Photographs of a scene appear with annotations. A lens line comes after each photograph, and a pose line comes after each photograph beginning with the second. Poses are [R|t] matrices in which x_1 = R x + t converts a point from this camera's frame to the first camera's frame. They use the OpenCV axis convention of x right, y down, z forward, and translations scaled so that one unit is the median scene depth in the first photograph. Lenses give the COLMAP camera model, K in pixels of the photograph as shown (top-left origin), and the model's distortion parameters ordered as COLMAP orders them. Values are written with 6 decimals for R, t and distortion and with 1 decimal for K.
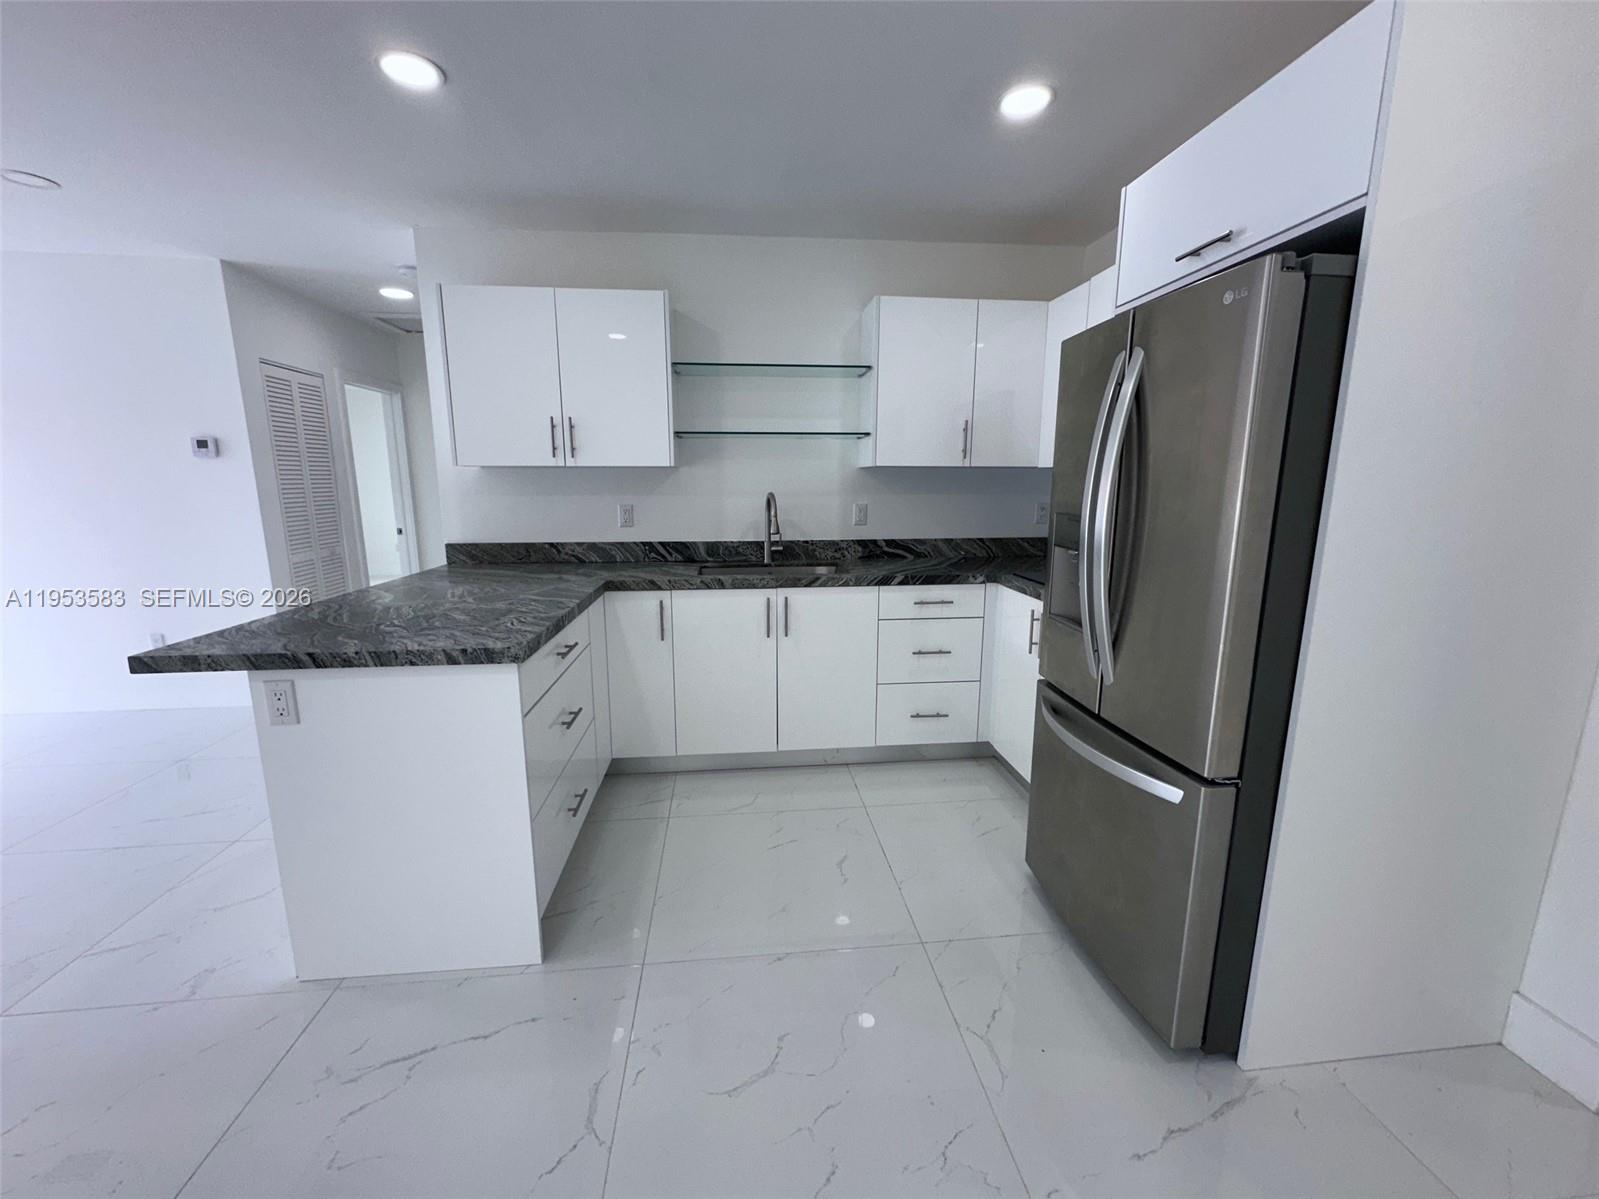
lens RADIAL K [[636.8, 0, 799.5], [0, 636.8, 599.5], [0, 0, 1]] dist [0.000210, -0.000303]
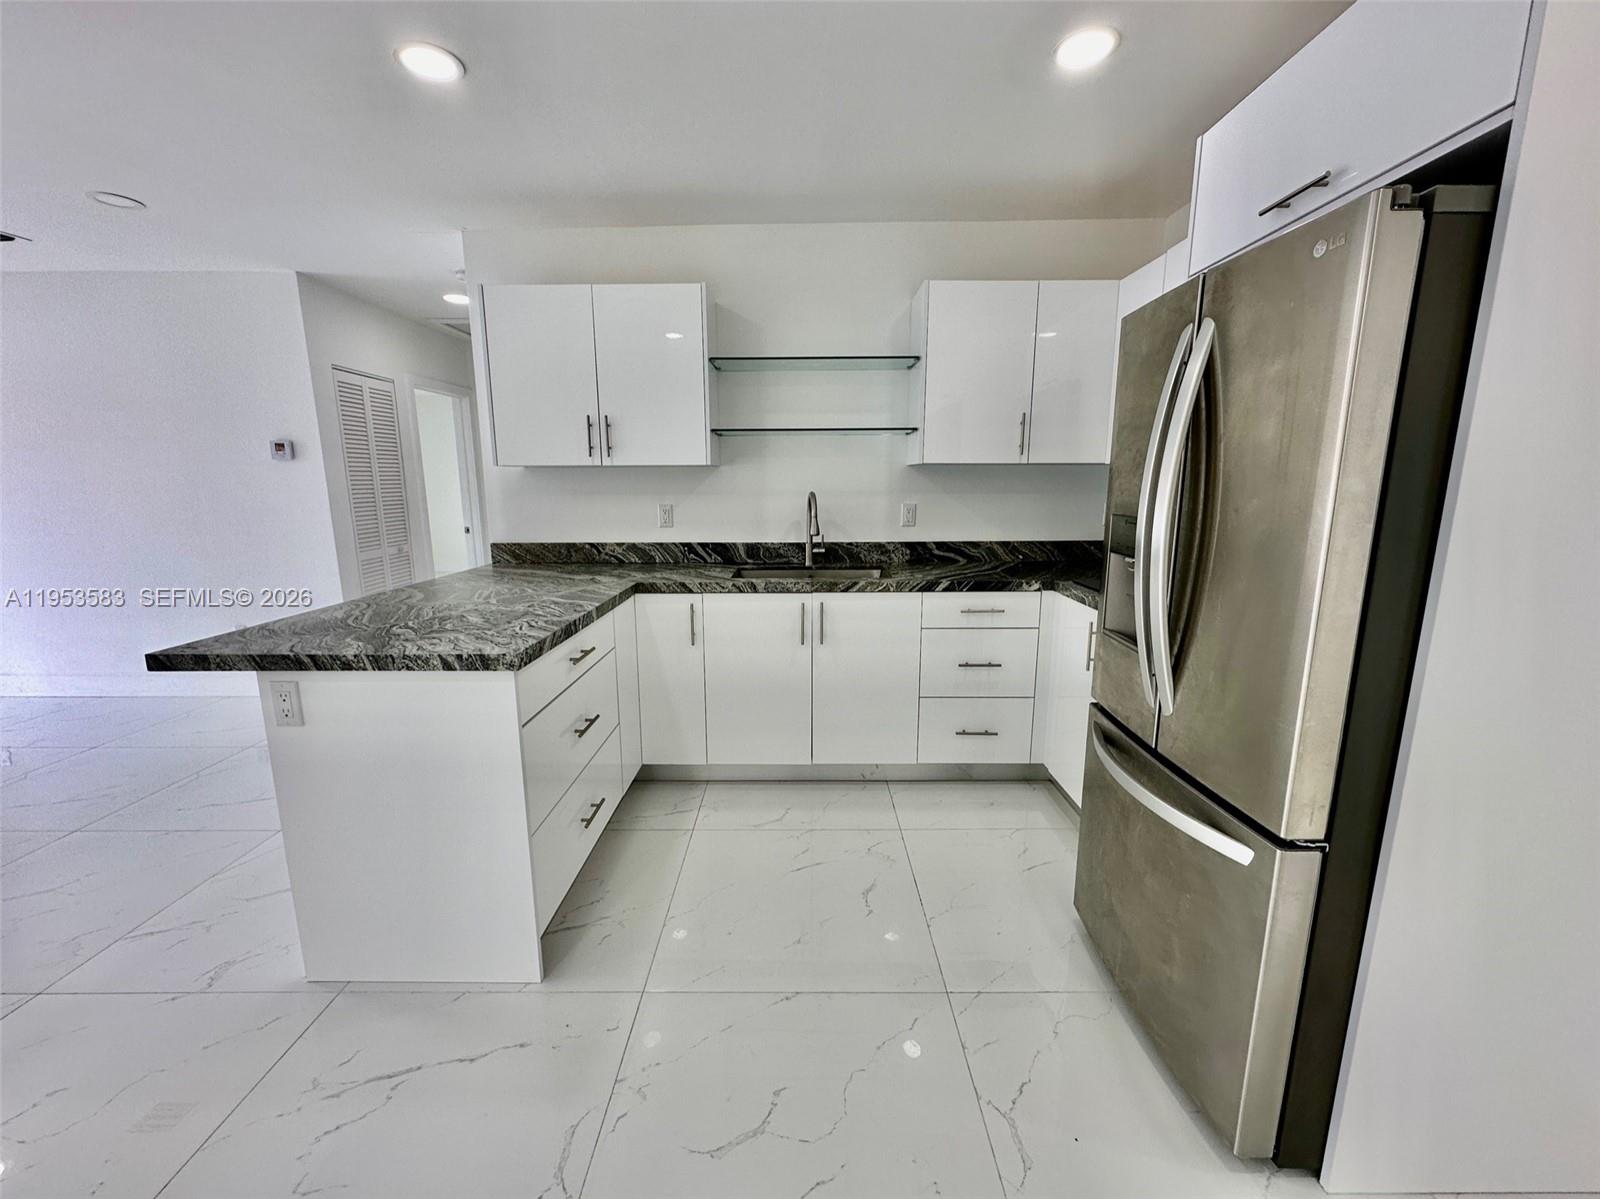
lens RADIAL K [[637.2, 0, 800.0], [0, 637.2, 599.5], [0, 0, 1]] dist [0.000210, -0.000303]
pose [[0.993722, 0.016907, -0.110596, 0.068305], [-0.016872, 0.999857, 0.001250, -0.011874], [0.110601, 0.000624, 0.993865, 0.074072]]
